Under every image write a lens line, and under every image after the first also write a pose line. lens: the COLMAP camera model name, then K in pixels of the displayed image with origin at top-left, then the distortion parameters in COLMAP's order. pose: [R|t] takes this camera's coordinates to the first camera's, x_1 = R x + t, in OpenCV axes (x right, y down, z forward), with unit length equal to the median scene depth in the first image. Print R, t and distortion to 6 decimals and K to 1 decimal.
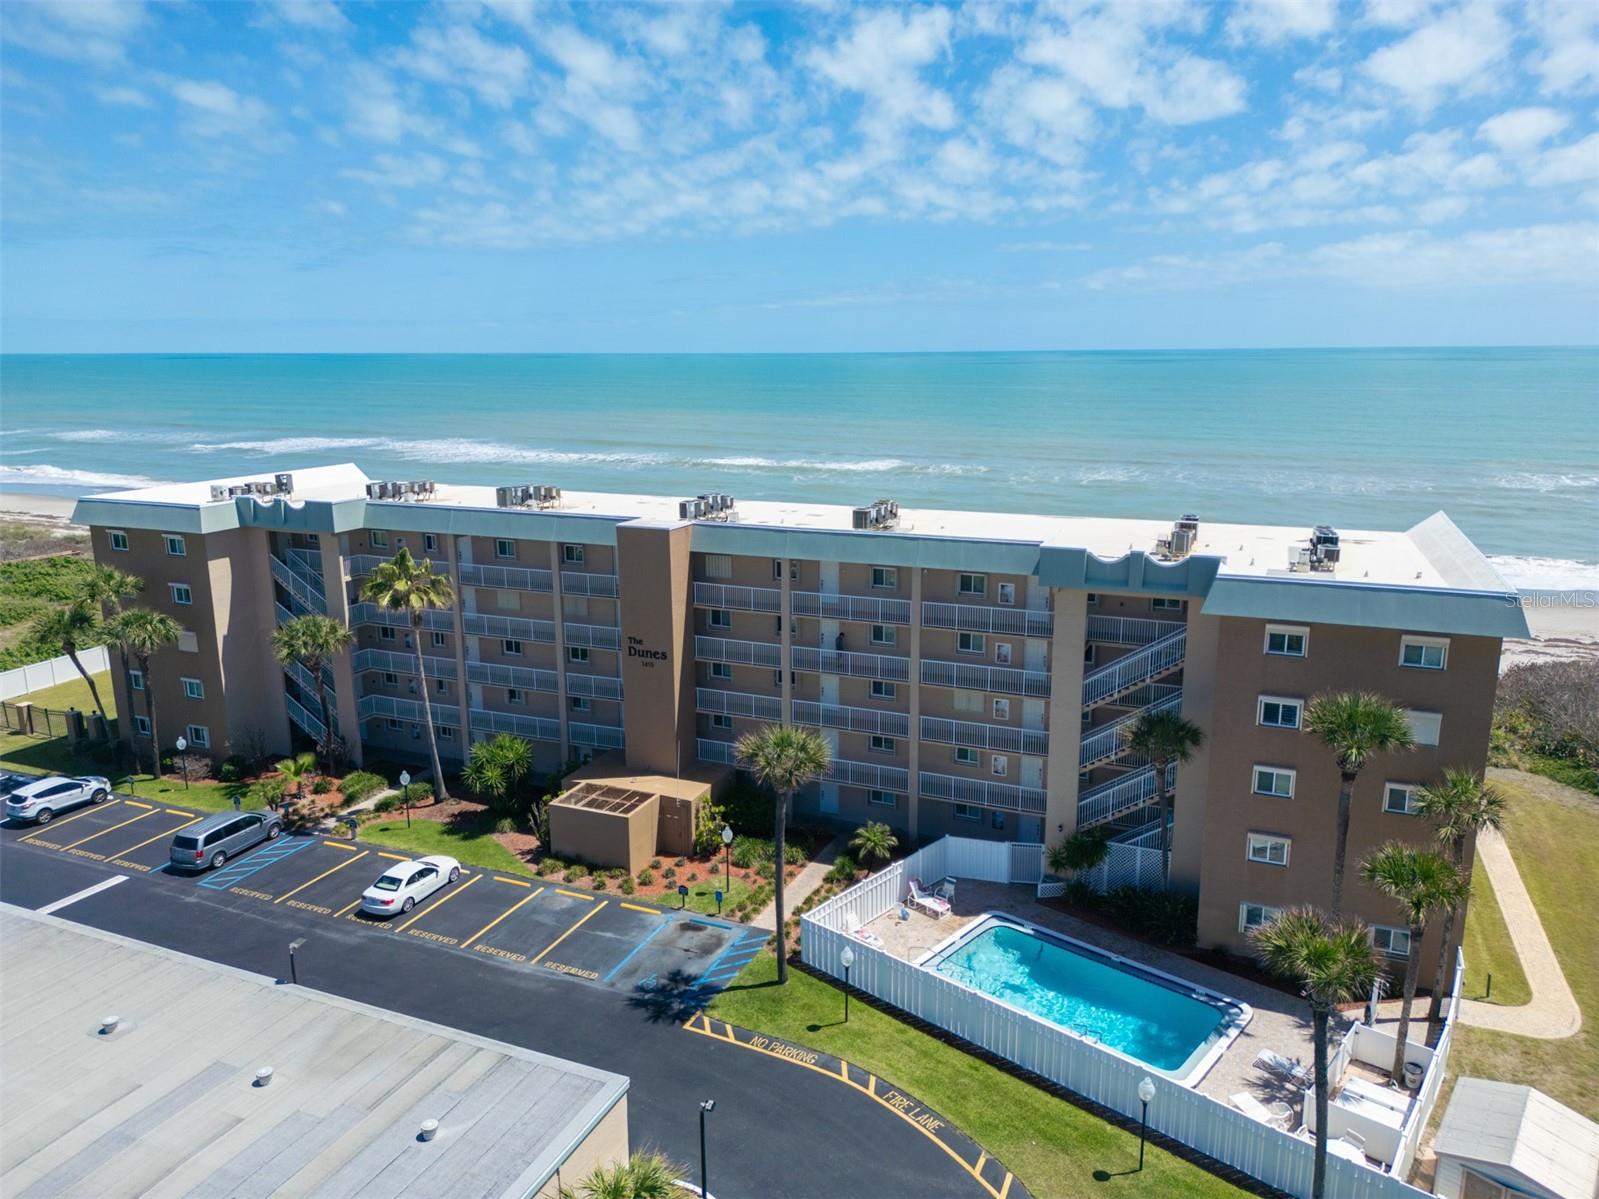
lens RADIAL K [[1119.9, 0, 814.2], [0, 1119.9, 610.1], [0, 0, 1]] dist [0.046762, -0.028274]
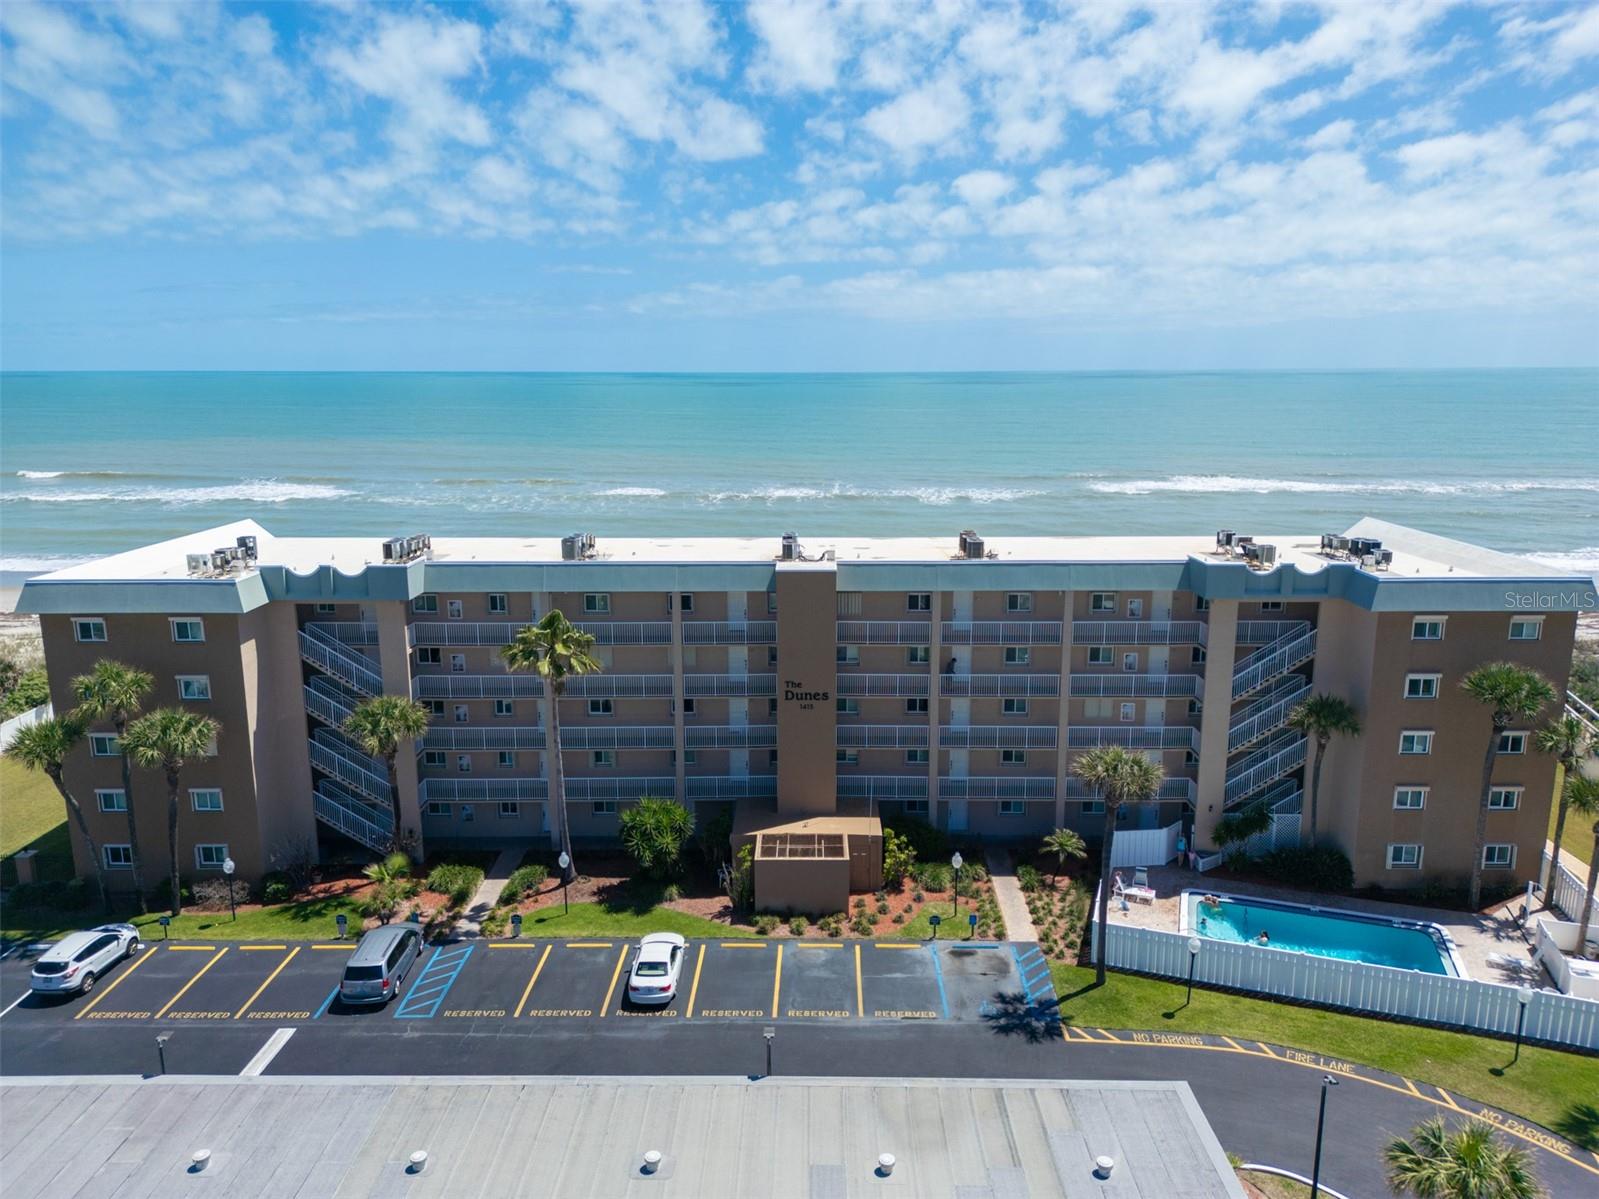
lens RADIAL K [[1119.9, 0, 803.7], [0, 1119.9, 602.6], [0, 0, 1]] dist [0.046762, -0.028274]
pose [[0.924215, -0.075389, 0.374357, -0.428554], [0.084200, 0.996423, -0.007212, -0.030896], [-0.372474, 0.038187, 0.927257, 0.058327]]
